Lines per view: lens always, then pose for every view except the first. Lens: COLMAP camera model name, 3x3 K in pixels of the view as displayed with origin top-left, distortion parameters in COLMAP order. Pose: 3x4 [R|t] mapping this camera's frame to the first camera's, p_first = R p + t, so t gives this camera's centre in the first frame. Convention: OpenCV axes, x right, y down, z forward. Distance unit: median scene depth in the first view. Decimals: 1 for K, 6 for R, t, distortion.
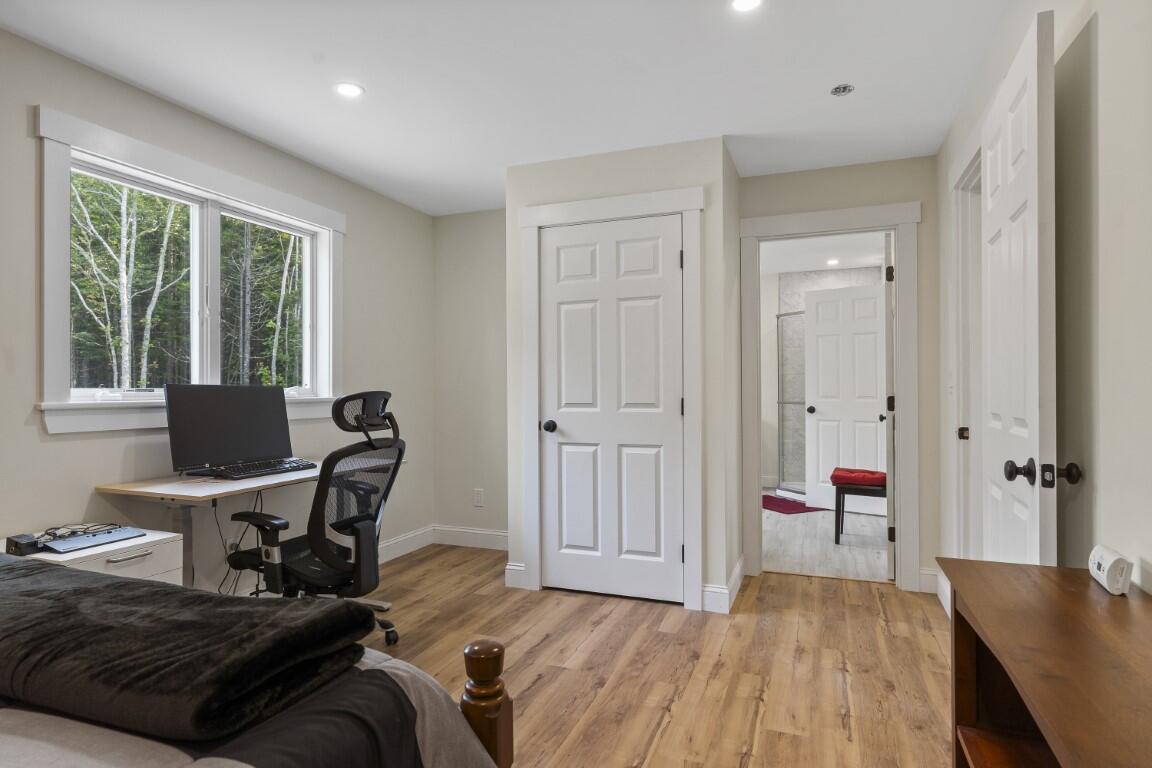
lens RADIAL K [[639.6, 0, 578.9], [0, 639.6, 381.3], [0, 0, 1]] dist [0.004002, 0.000393]
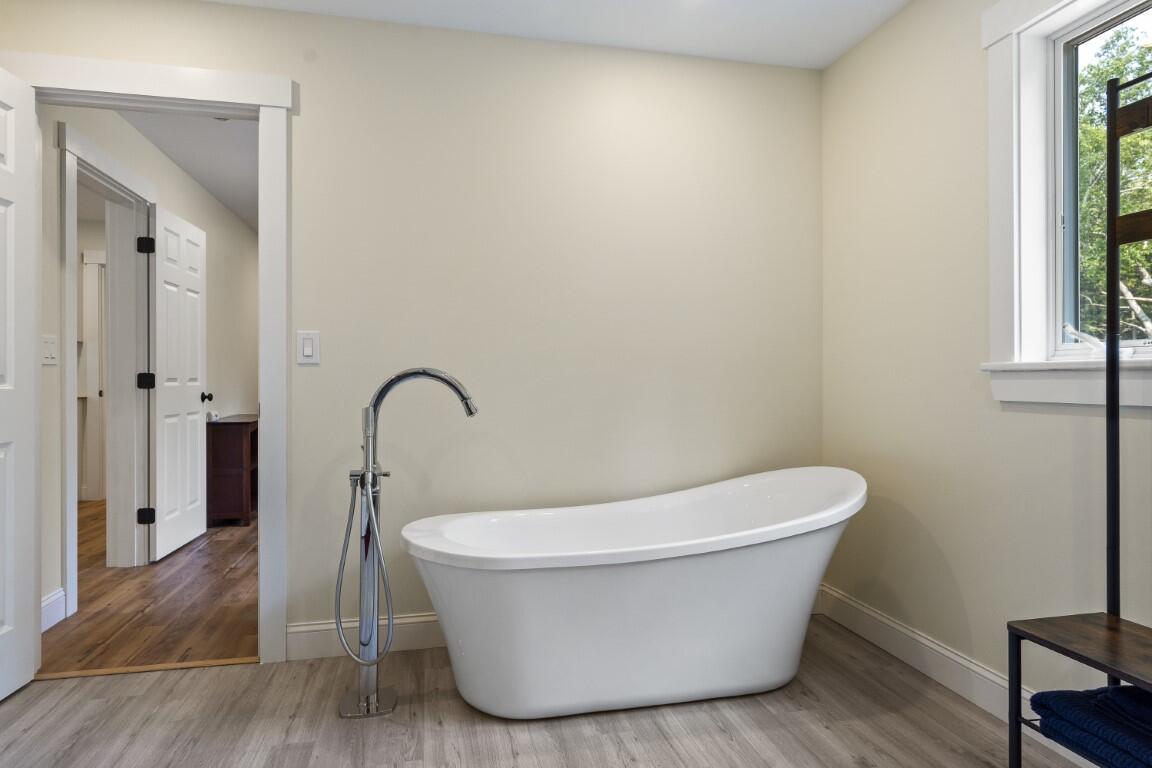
lens RADIAL K [[663.3, 0, 575.7], [0, 663.3, 379.6], [0, 0, 1]] dist [-0.002507, -0.000395]
pose [[-0.834164, 0.002023, -0.551512, 0.411988], [0.007677, 0.999939, -0.007945, 0.044664], [0.551462, -0.010861, -0.834129, 1.828832]]
